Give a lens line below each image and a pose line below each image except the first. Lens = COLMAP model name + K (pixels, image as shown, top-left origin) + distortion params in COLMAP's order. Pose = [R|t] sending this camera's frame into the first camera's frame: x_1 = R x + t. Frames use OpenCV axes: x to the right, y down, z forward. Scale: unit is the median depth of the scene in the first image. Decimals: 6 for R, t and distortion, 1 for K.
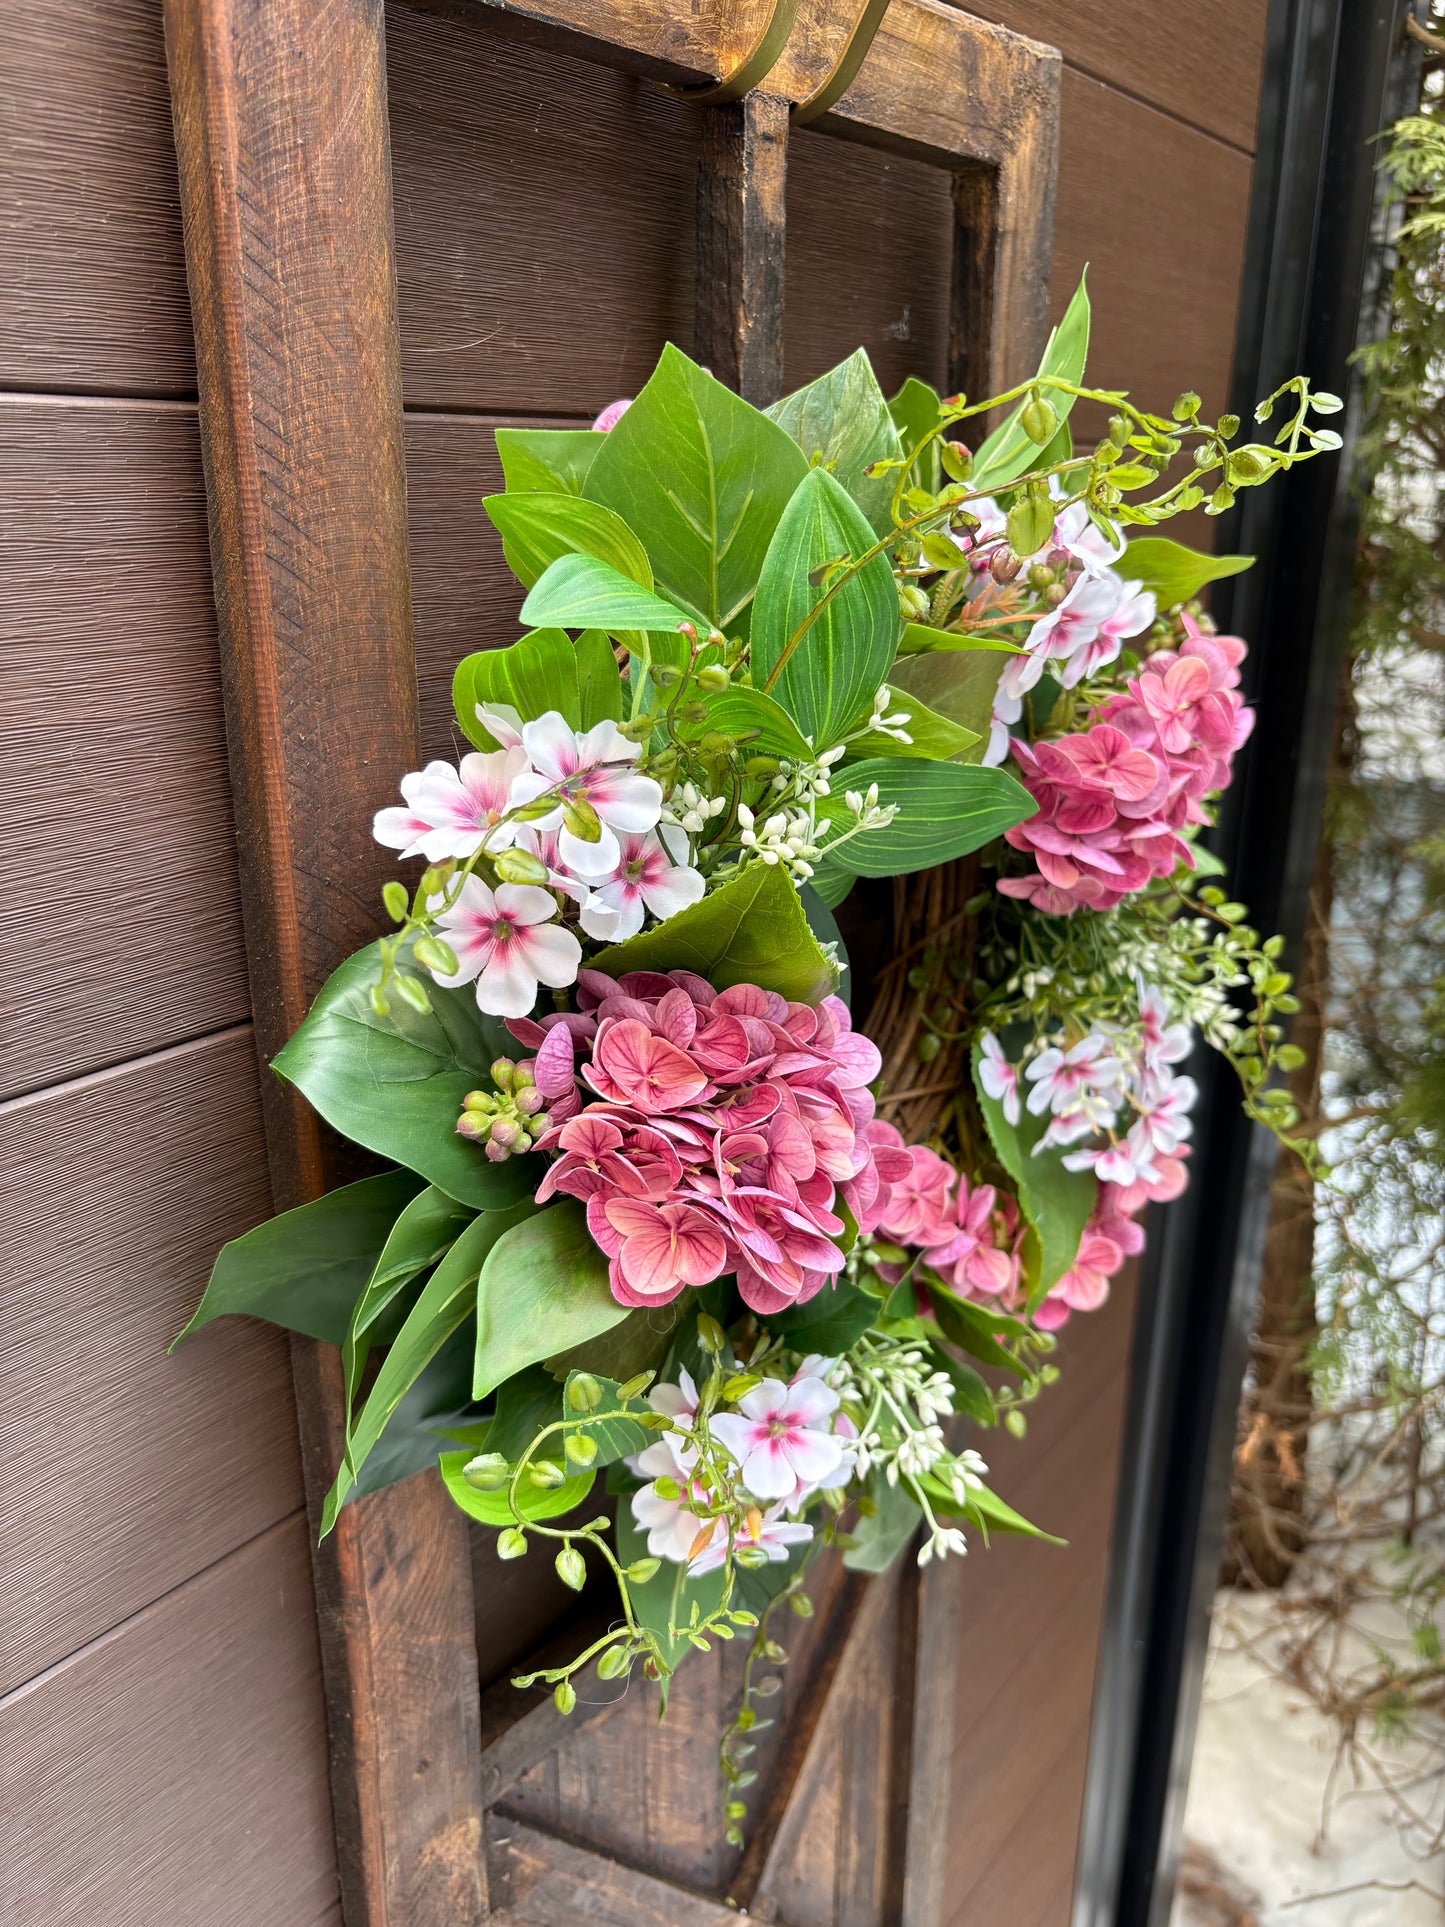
lens RADIAL K [[1486.2, 0, 710.5], [0, 1486.2, 970.7], [0, 0, 1]] dist [0.003176, 0.000020]
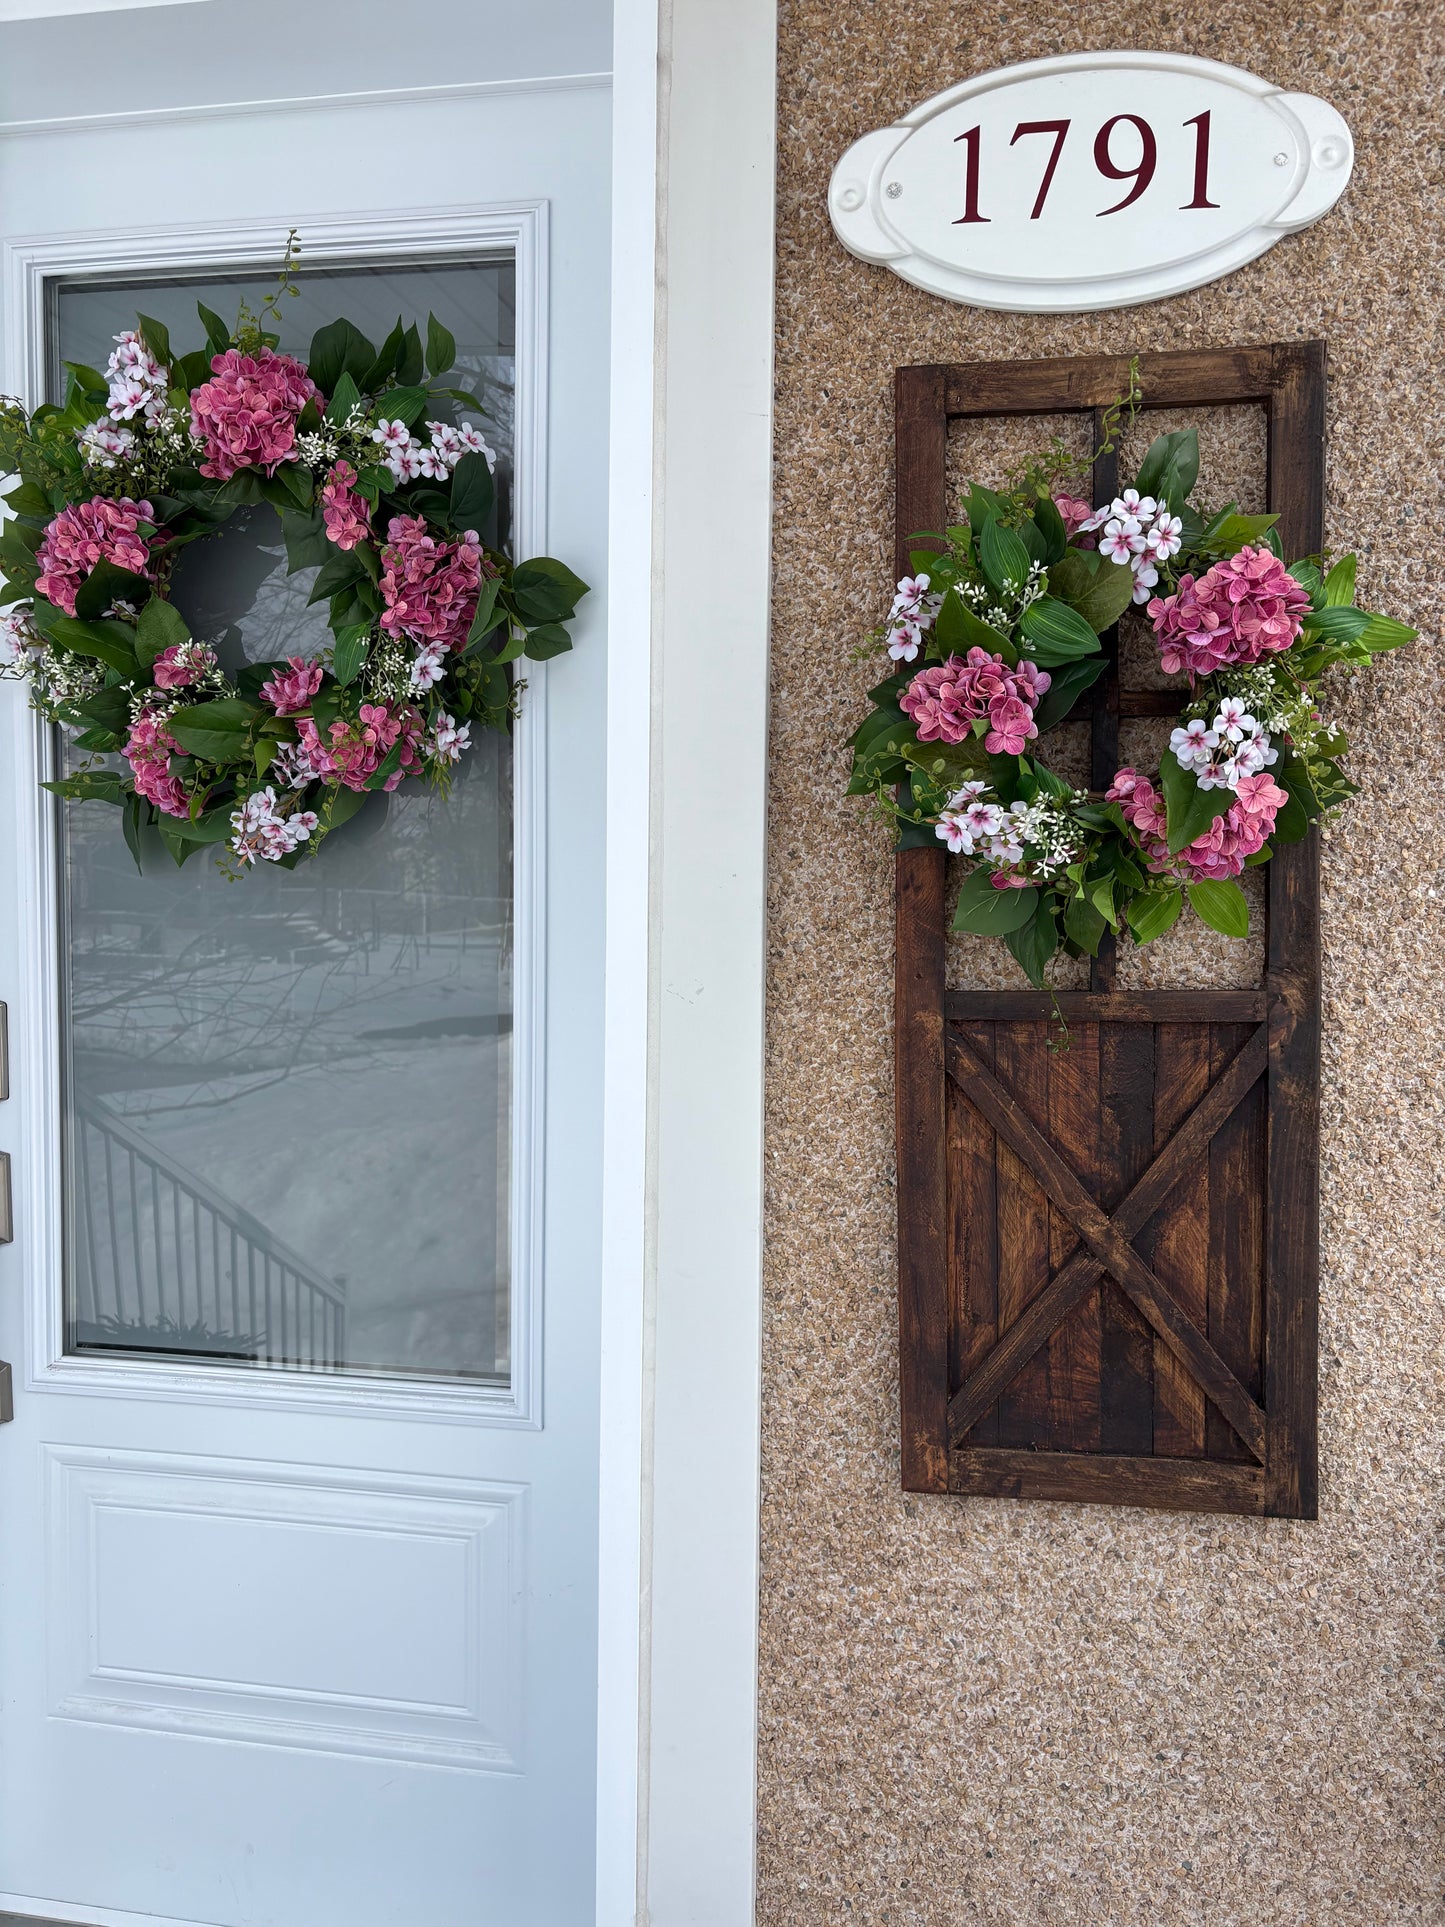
lens RADIAL K [[1461.5, 0, 705.0], [0, 1461.5, 974.3], [0, 0, 1]] dist [0.014090, -0.005694]
pose [[0.519890, 0.032610, -0.853611, 2.585766], [-0.261261, 0.957458, -0.122543, 1.284998], [0.813300, 0.286725, 0.506293, -0.977518]]
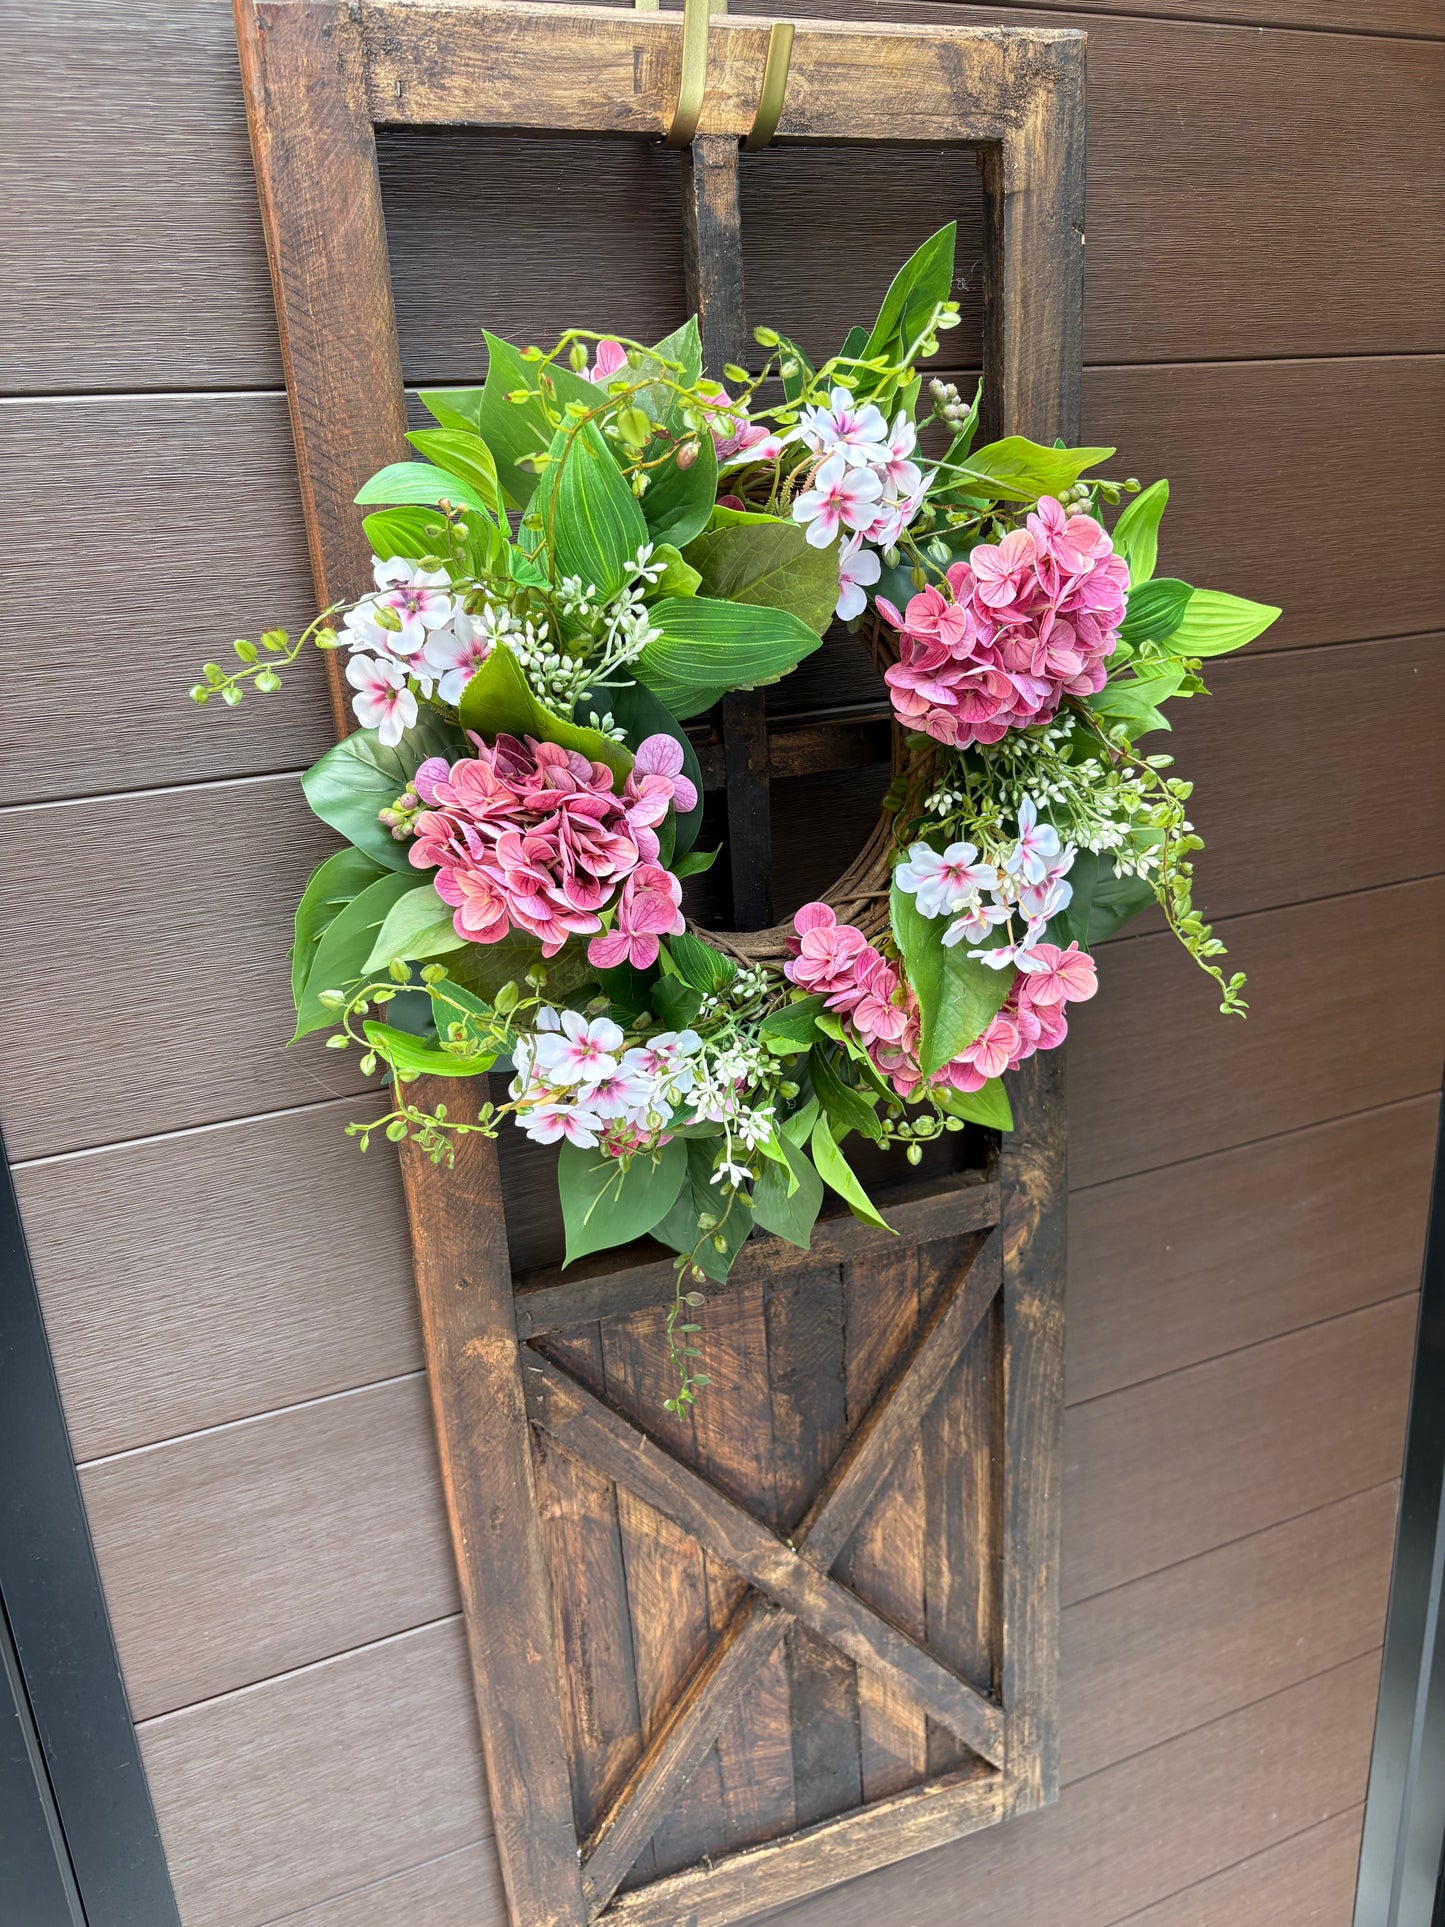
lens RADIAL K [[1456.7, 0, 723.7], [0, 1456.7, 973.3], [0, 0, 1]] dist [0.013950, -0.006787]
pose [[0.871639, 0.106157, -0.478514, 0.946195], [-0.097183, 0.994313, 0.043561, 0.166875], [0.480417, 0.008534, 0.876999, -0.243909]]
